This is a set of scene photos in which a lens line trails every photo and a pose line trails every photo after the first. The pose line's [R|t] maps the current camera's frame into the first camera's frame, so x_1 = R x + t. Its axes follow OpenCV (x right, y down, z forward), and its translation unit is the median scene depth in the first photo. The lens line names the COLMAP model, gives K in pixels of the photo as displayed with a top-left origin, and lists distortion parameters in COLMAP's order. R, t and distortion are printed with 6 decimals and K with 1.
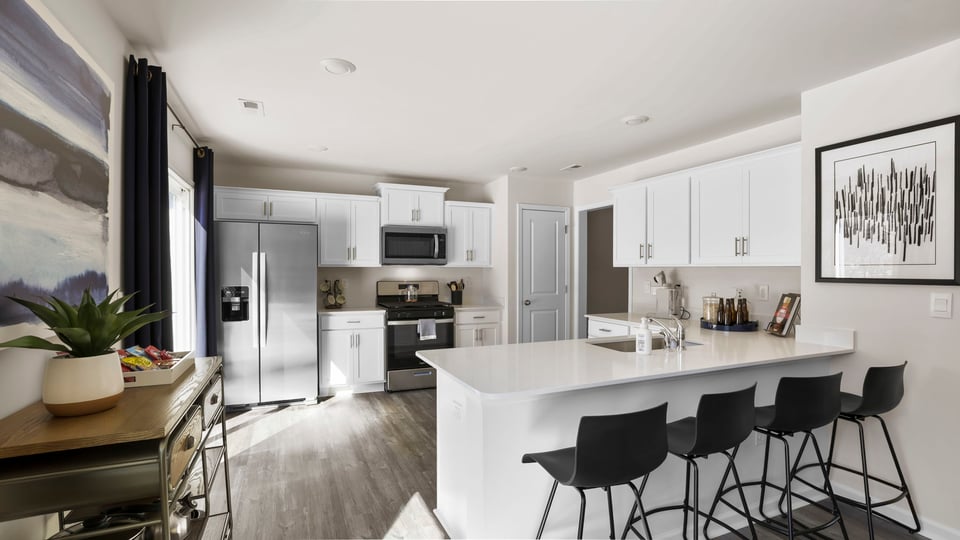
lens RADIAL K [[471.4, 0, 480.0], [0, 471.4, 270.0], [0, 0, 1]] dist [-0.024912, 0.000411]
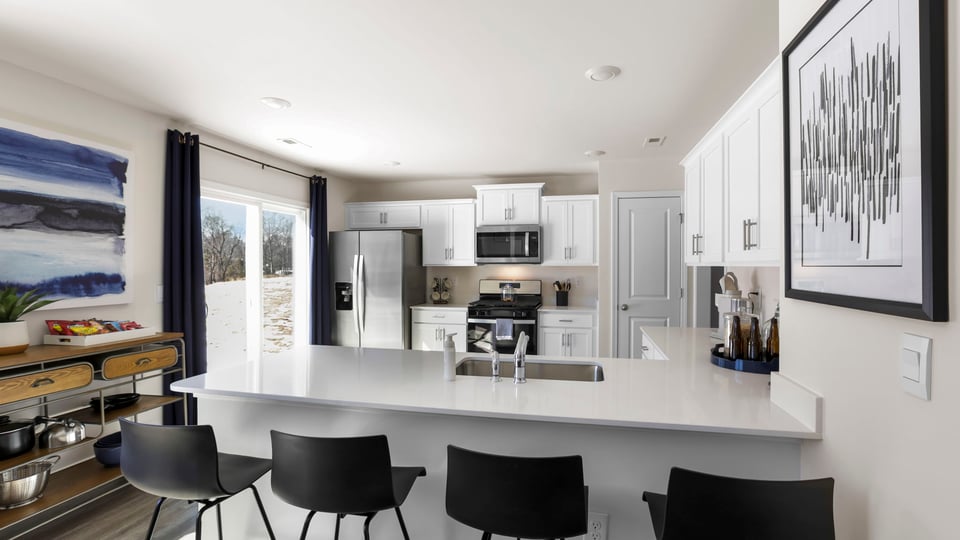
lens RADIAL K [[455.4, 0, 480.0], [0, 455.4, 270.0], [0, 0, 1]] dist [-0.048512, 0.000117]
pose [[0.801612, 0.002918, -0.597838, 0.454273], [0.002244, 0.999966, 0.007889, -0.006488], [0.597841, -0.007665, 0.801578, 0.225123]]
